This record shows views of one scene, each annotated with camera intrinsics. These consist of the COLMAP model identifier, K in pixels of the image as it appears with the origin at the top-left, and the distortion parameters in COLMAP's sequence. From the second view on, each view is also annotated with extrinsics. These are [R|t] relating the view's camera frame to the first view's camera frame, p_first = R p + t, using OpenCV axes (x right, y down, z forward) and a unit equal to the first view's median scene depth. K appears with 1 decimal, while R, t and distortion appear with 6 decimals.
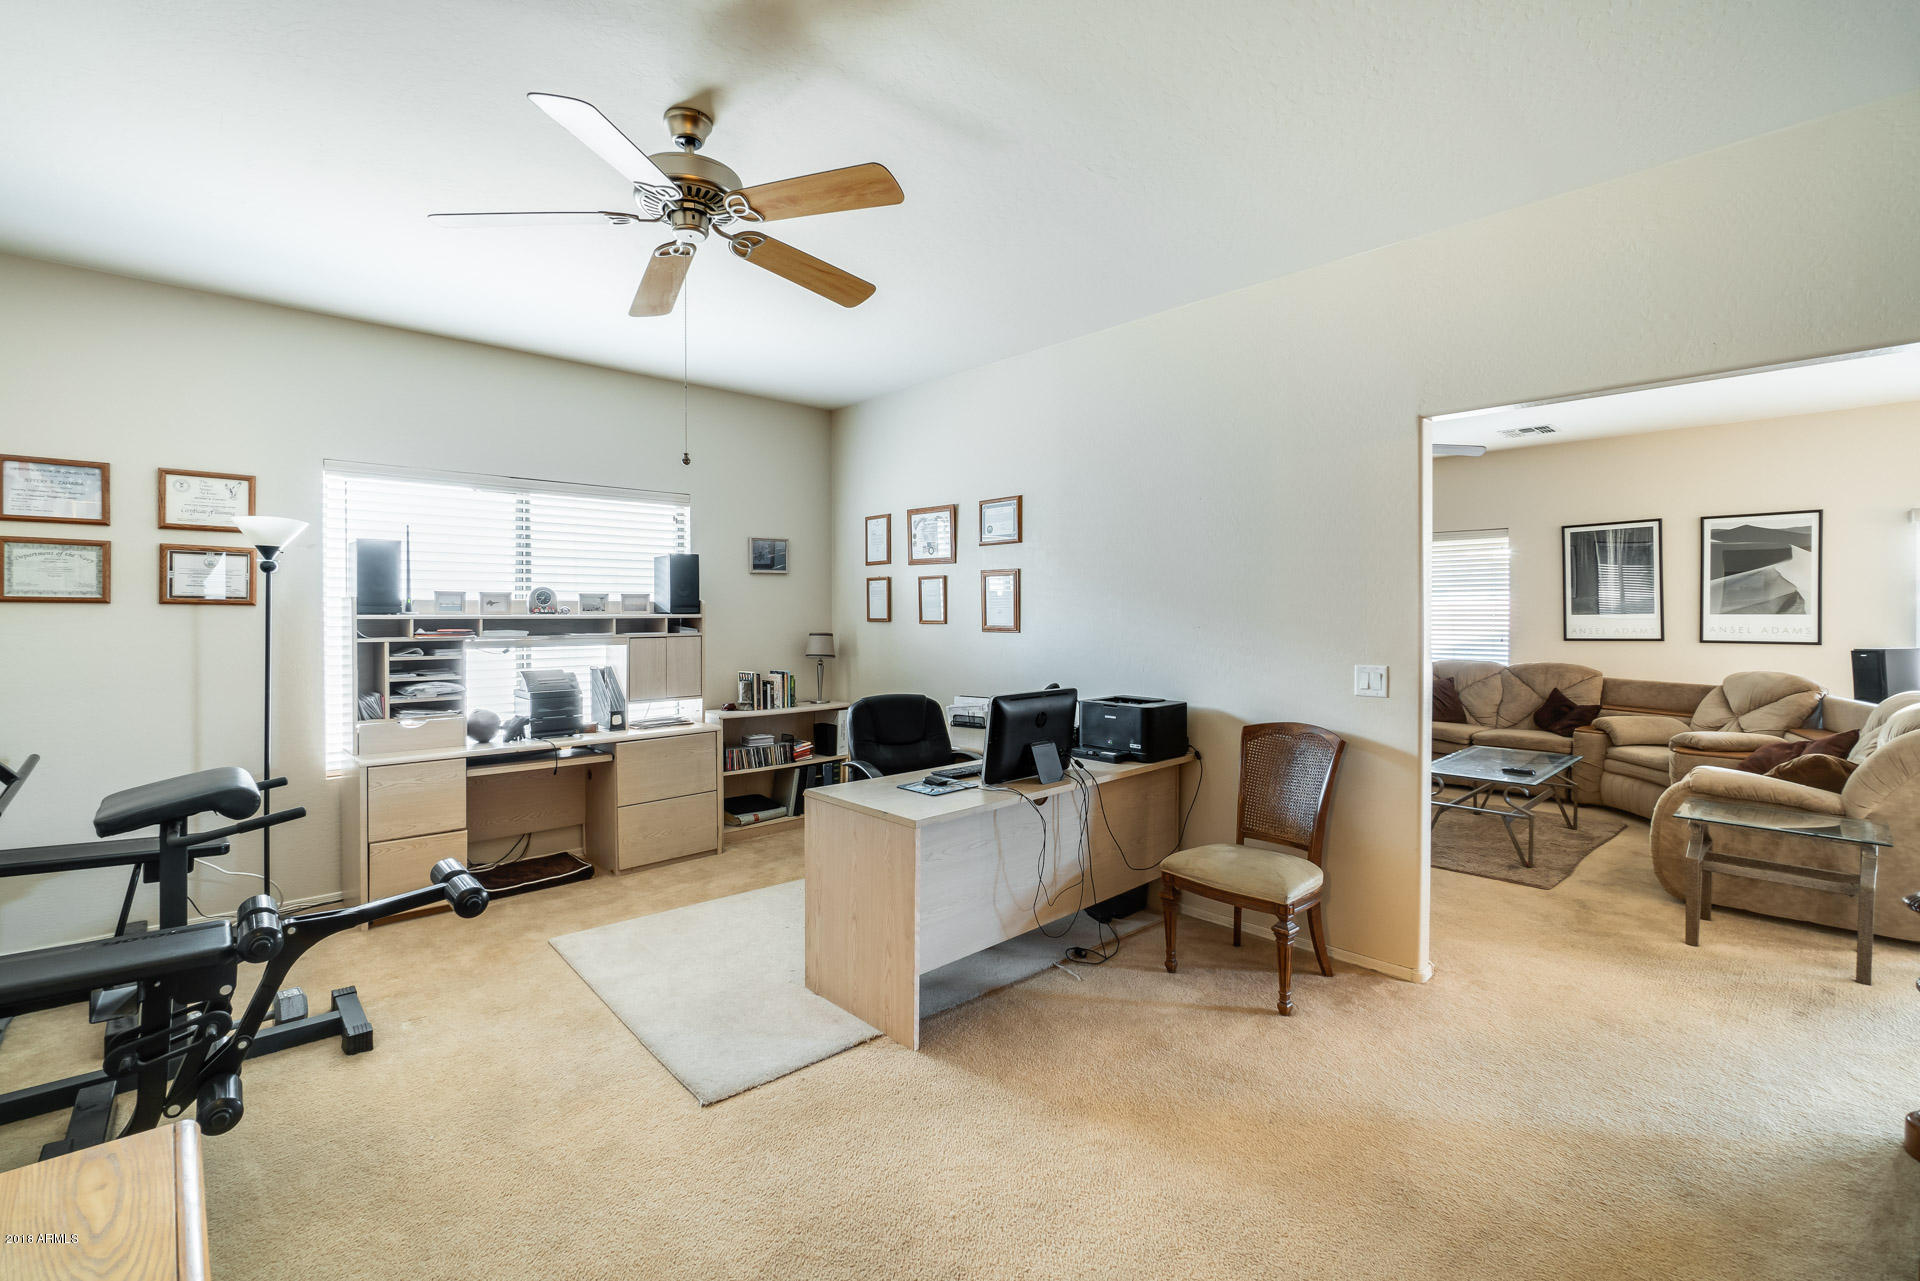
lens RADIAL K [[866.8, 0, 962.4], [0, 866.8, 625.1], [0, 0, 1]] dist [-0.000395, -0.000476]
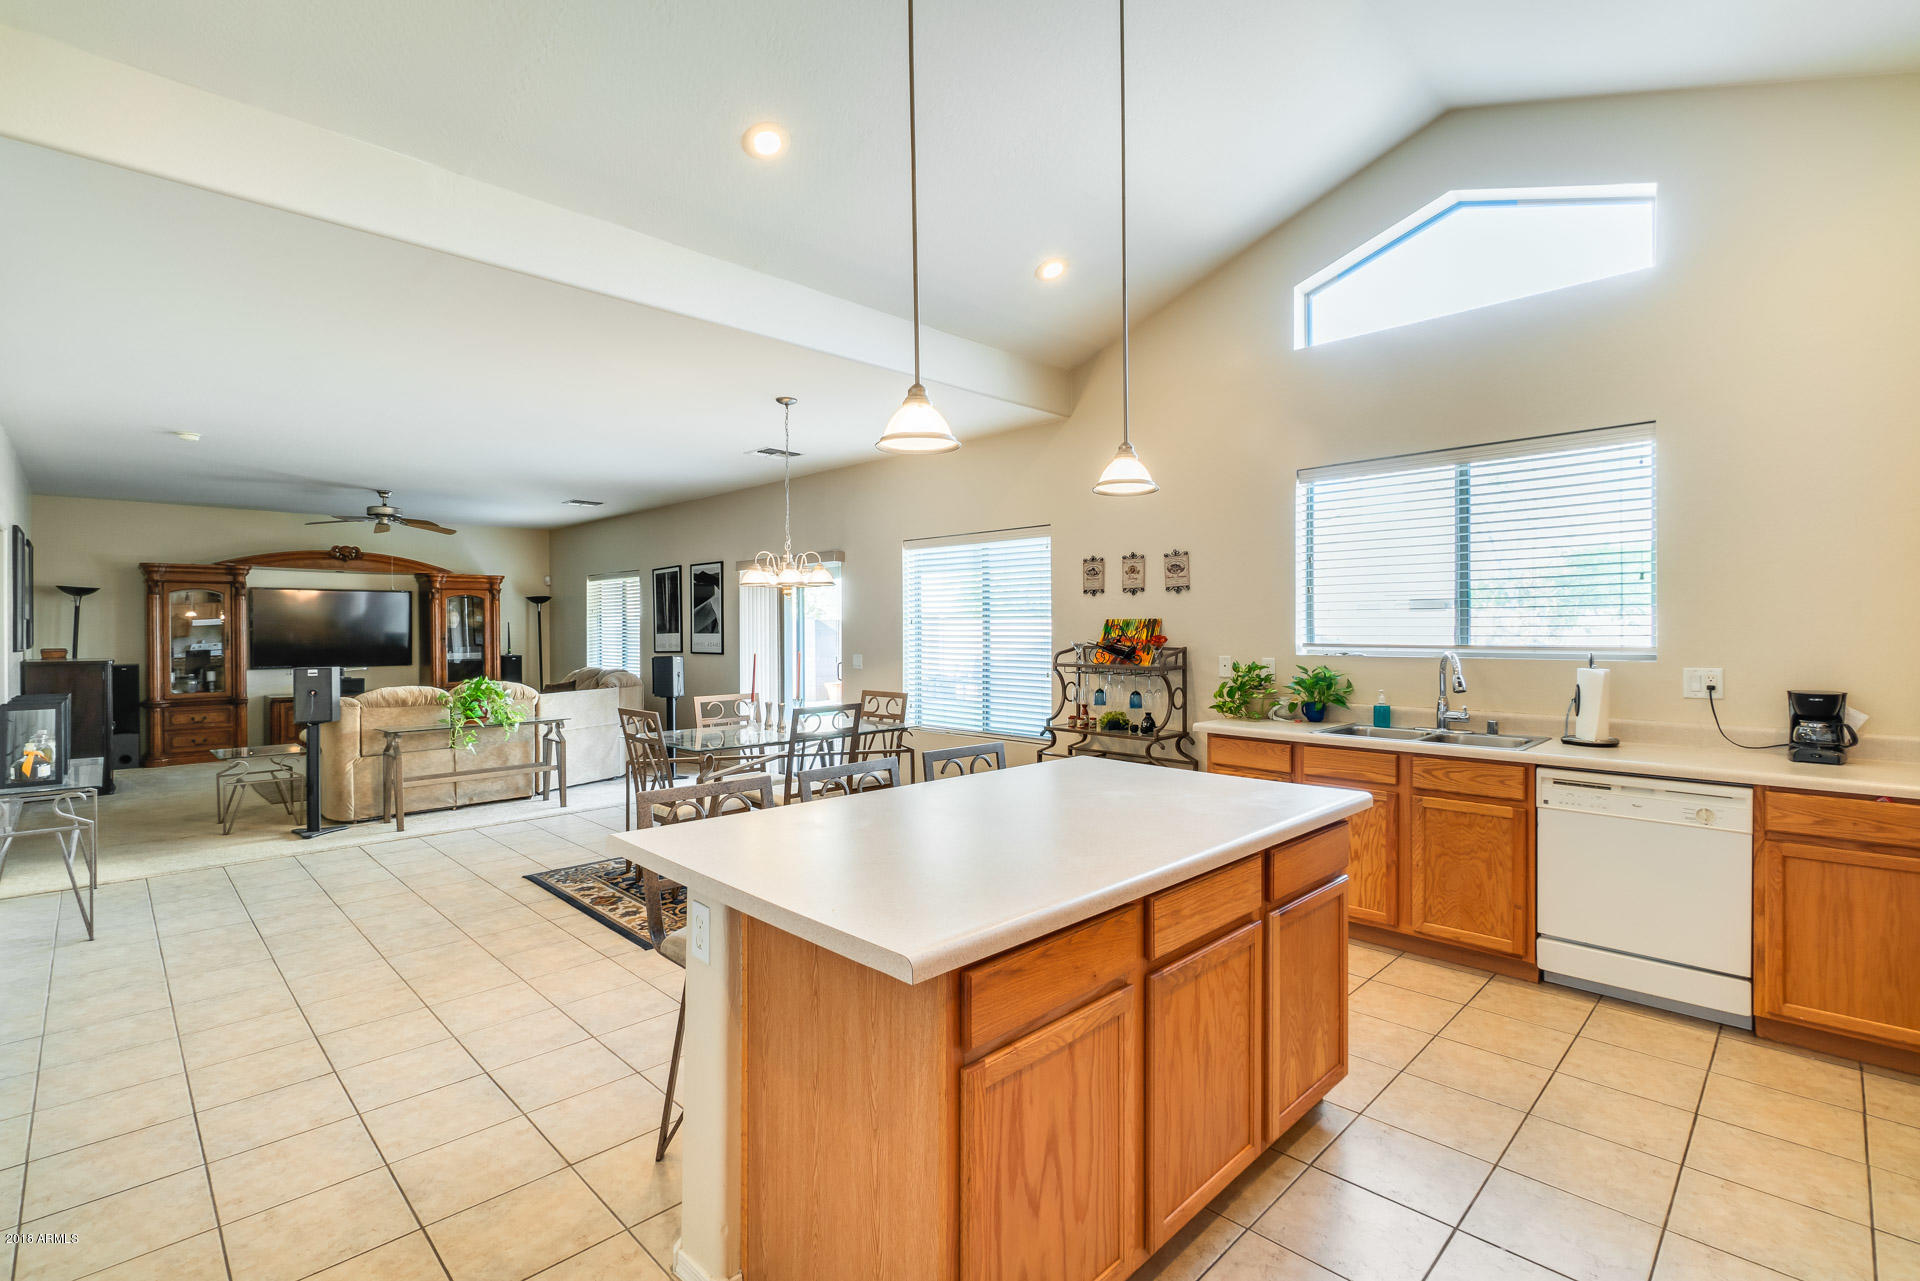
lens RADIAL K [[866.8, 0, 913.0], [0, 866.8, 632.1], [0, 0, 1]] dist [-0.000395, -0.000476]
pose [[0.999775, -0.002033, 0.021094, 1.215834], [0.002287, 0.999925, -0.012027, 0.003810], [-0.021068, 0.012072, 0.999705, -0.436748]]
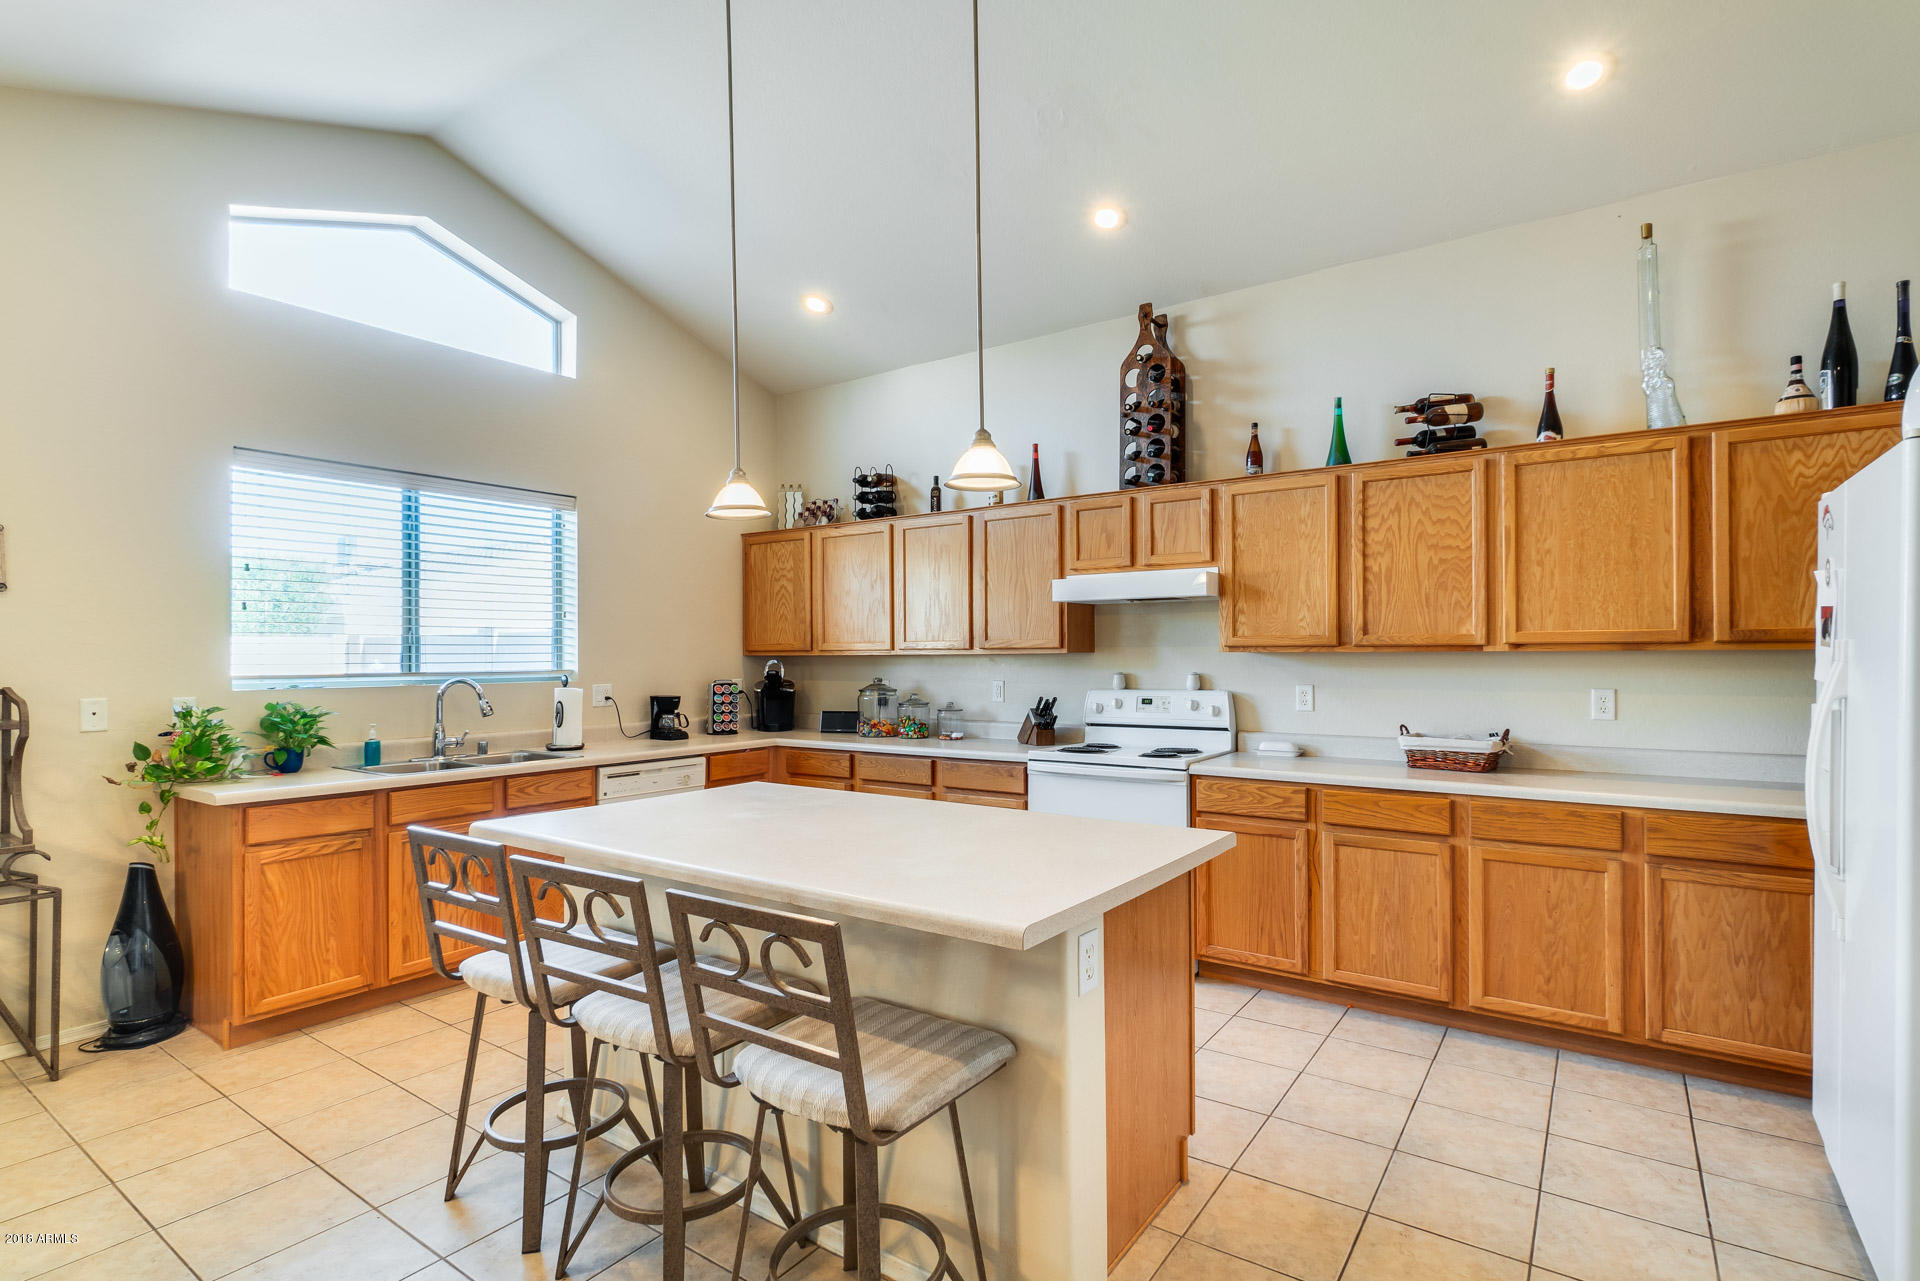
lens RADIAL K [[935.1, 0, 991.2], [0, 935.1, 652.1], [0, 0, 1]] dist [0.000145, -0.002022]
pose [[-0.246938, 0.004521, 0.969021, 0.879579], [0.018995, 0.999820, 0.000175, -0.000332], [-0.968845, 0.018450, -0.246979, -0.059394]]
